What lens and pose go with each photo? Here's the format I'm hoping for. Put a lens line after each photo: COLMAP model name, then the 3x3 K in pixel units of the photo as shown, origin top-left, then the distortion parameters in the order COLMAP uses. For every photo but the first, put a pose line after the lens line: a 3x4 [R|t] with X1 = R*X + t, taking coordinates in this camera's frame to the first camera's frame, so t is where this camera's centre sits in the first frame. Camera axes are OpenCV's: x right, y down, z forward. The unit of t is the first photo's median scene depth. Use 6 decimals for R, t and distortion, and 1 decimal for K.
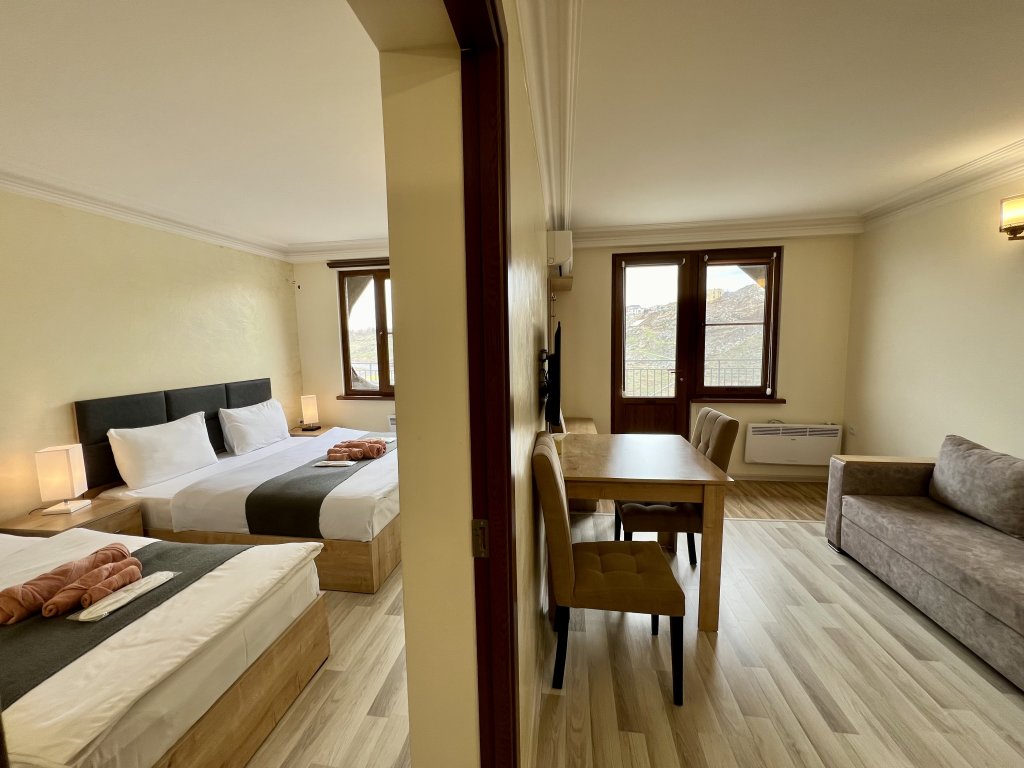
lens RADIAL K [[410.6, 0, 509.9], [0, 410.6, 381.5], [0, 0, 1]] dist [-0.006575, 0.001055]
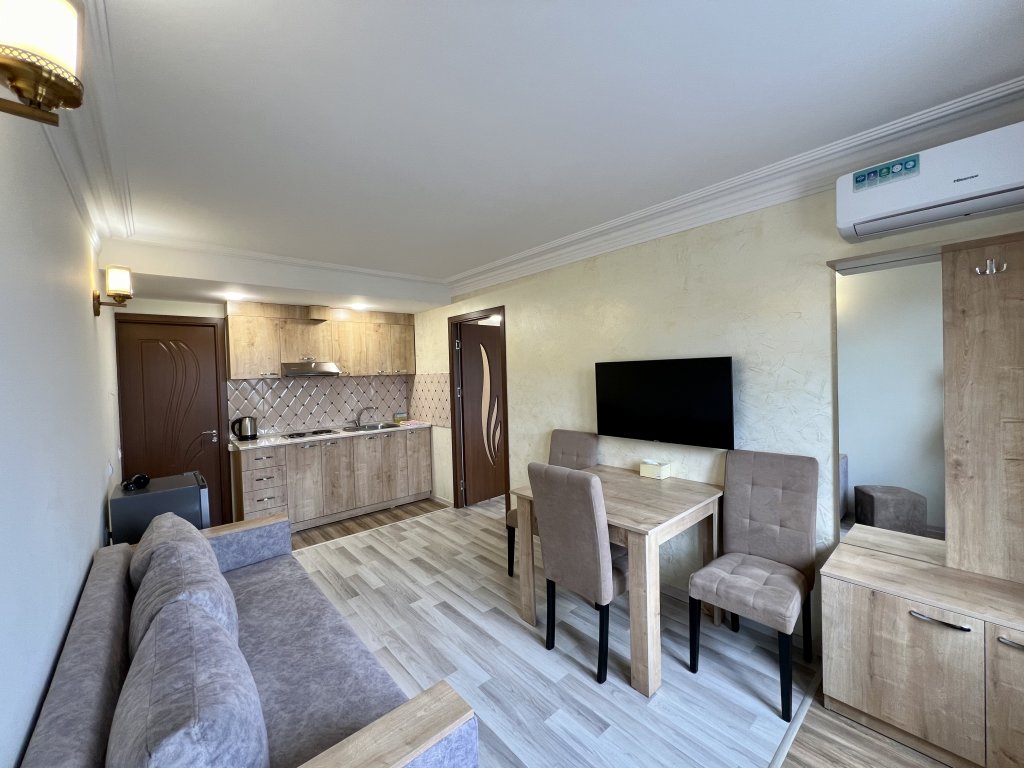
lens RADIAL K [[410.6, 0, 508.4], [0, 410.6, 379.2], [0, 0, 1]] dist [-0.006575, 0.001055]
pose [[-0.659508, 0.053055, -0.749823, 1.001713], [-0.031594, 0.994668, 0.098168, -0.155204], [0.751034, 0.088432, -0.654315, 1.209099]]
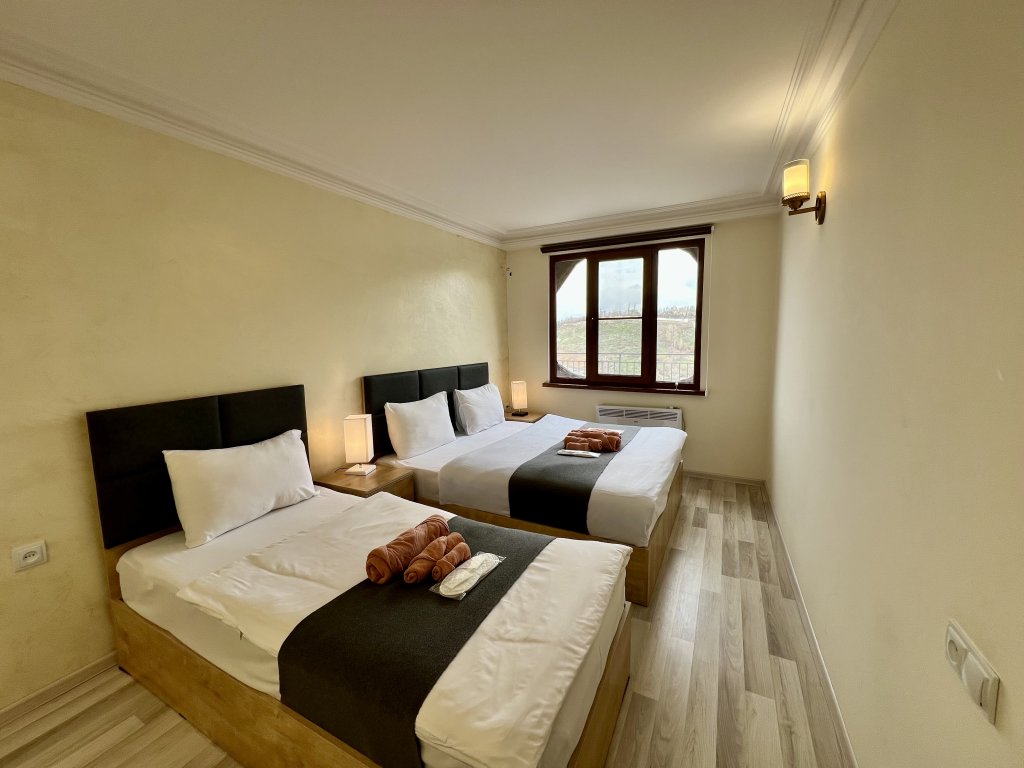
lens RADIAL K [[410.6, 0, 508.0], [0, 410.6, 381.2], [0, 0, 1]] dist [-0.006575, 0.001055]
pose [[0.941963, 0.042736, -0.332985, -0.277292], [-0.037114, 0.999041, 0.023230, 0.018785], [0.333659, -0.009523, 0.942646, 0.057752]]
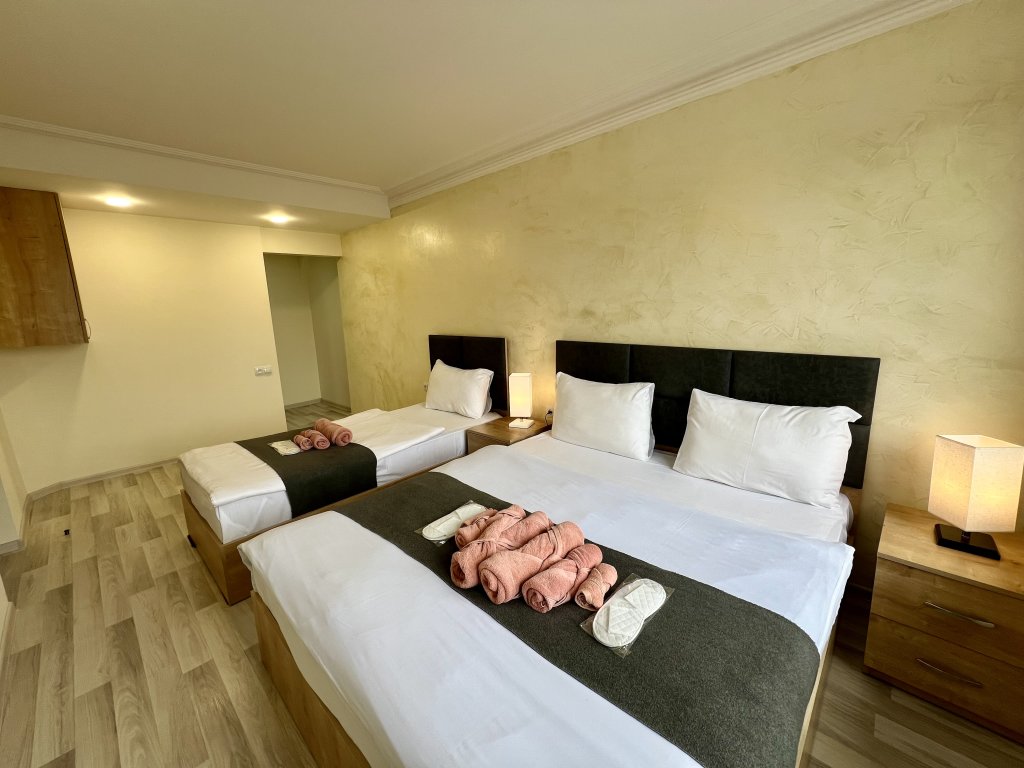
lens RADIAL K [[407.4, 0, 510.7], [0, 407.4, 377.5], [0, 0, 1]] dist [-0.002183, 0.000481]
pose [[-0.568265, 0.190736, -0.800434, -0.088824], [-0.038165, 0.965607, 0.257191, -0.115027], [0.821960, 0.176701, -0.541441, 1.335300]]
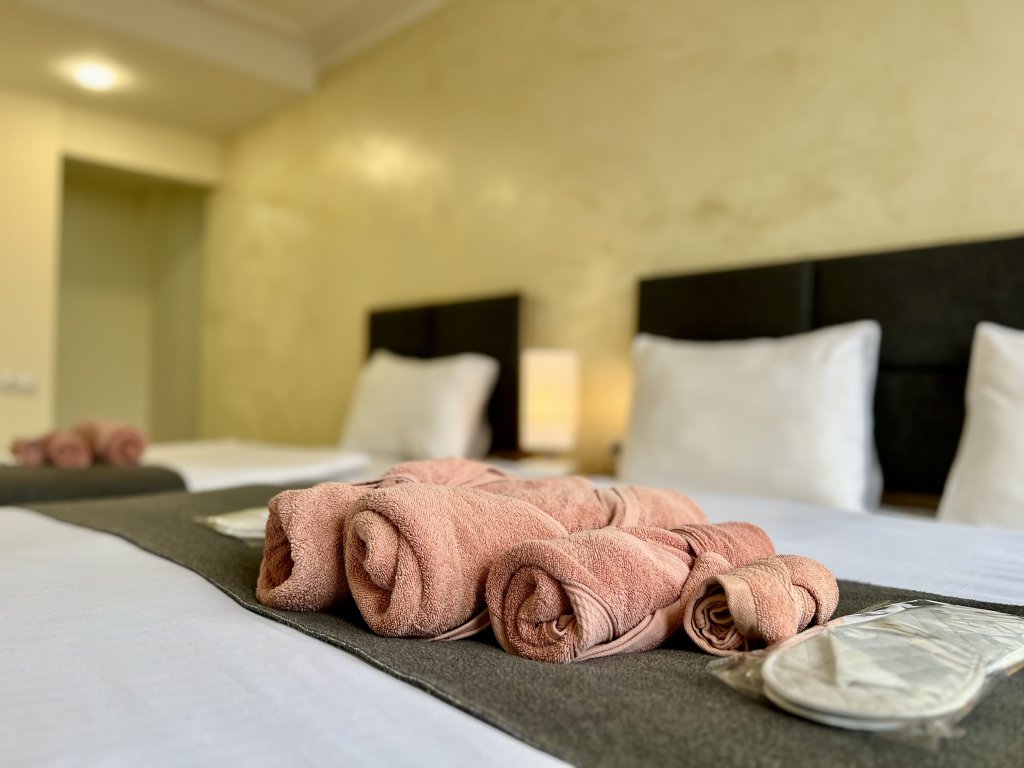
lens RADIAL K [[773.3, 0, 518.4], [0, 773.3, 385.9], [0, 0, 1]] dist [0.049998, -0.059338]
pose [[-0.604497, -0.001077, -0.796607, -0.217835], [-0.087825, 0.993993, 0.065301, 0.123374], [0.791751, 0.109436, -0.600960, 1.288908]]
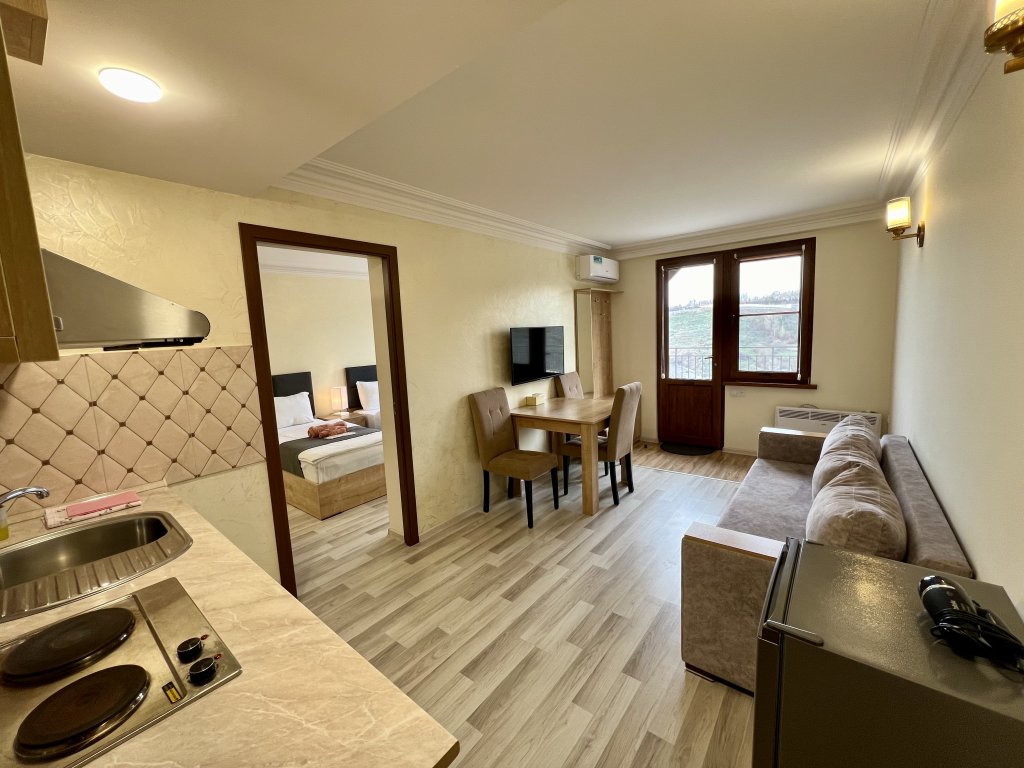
lens RADIAL K [[410.6, 0, 508.8], [0, 410.6, 382.9], [0, 0, 1]] dist [-0.006575, 0.001055]
pose [[0.858861, 0.040706, -0.510589, 0.733523], [-0.020732, 0.998783, 0.044752, 0.010325], [0.511789, -0.027850, 0.858660, -0.400928]]
